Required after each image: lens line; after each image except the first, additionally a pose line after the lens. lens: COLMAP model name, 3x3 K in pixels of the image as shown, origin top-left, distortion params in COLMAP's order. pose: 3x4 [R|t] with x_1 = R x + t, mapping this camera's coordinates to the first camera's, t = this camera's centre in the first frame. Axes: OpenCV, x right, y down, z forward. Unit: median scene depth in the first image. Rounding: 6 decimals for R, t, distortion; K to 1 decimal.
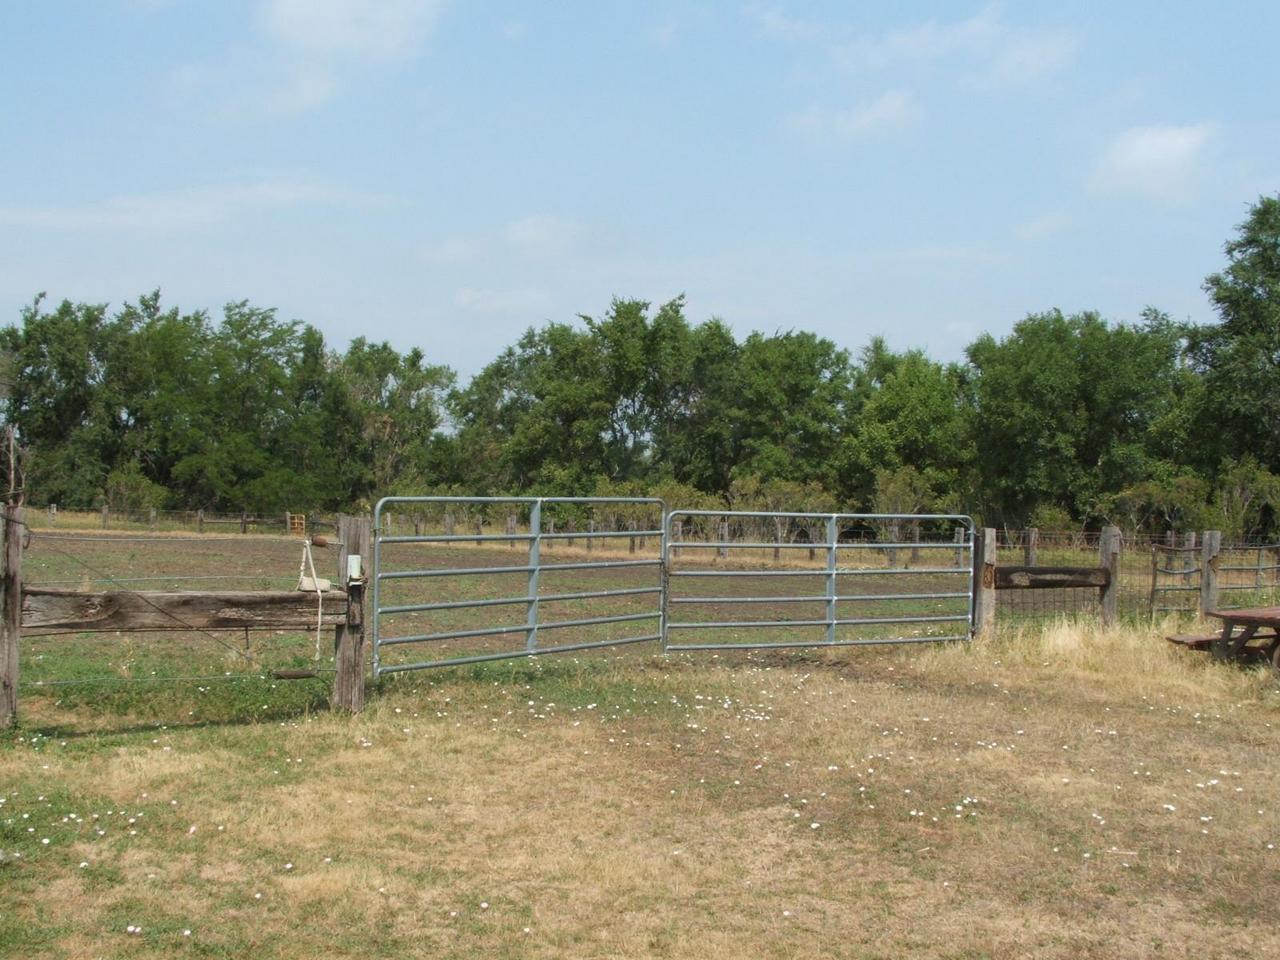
lens RADIAL K [[1486.2, 0, 642.7], [0, 1486.2, 476.7], [0, 0, 1]] dist [-0.153820, 0.000000]
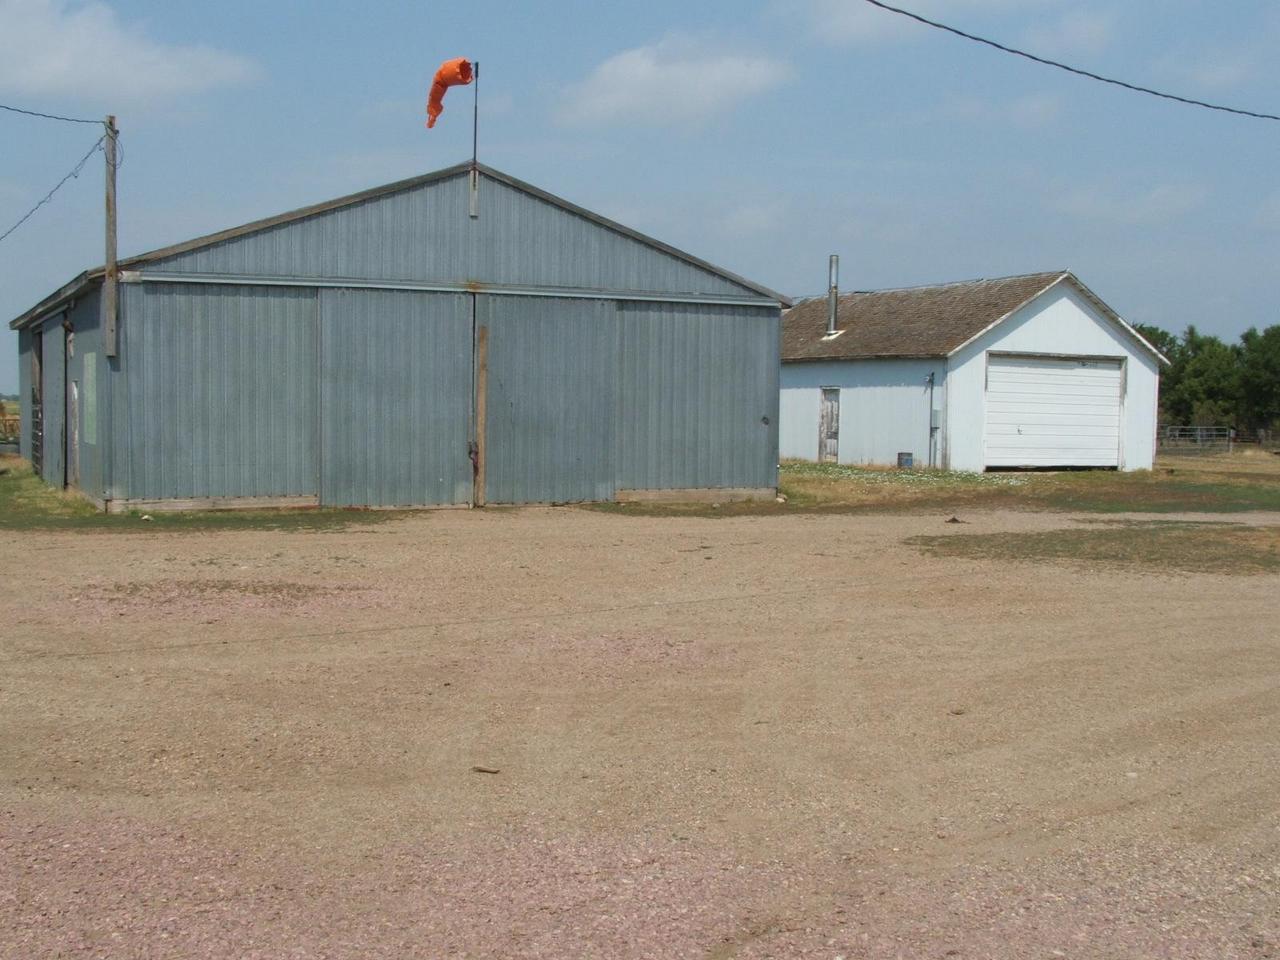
lens RADIAL K [[1486.2, 0, 636.0], [0, 1486.2, 483.2], [0, 0, 1]] dist [-0.153820, 0.000000]
pose [[0.981276, -0.000605, -0.192605, -0.196588], [0.013020, 0.997916, 0.063195, -0.028639], [0.192165, -0.064520, 0.979239, -1.036538]]
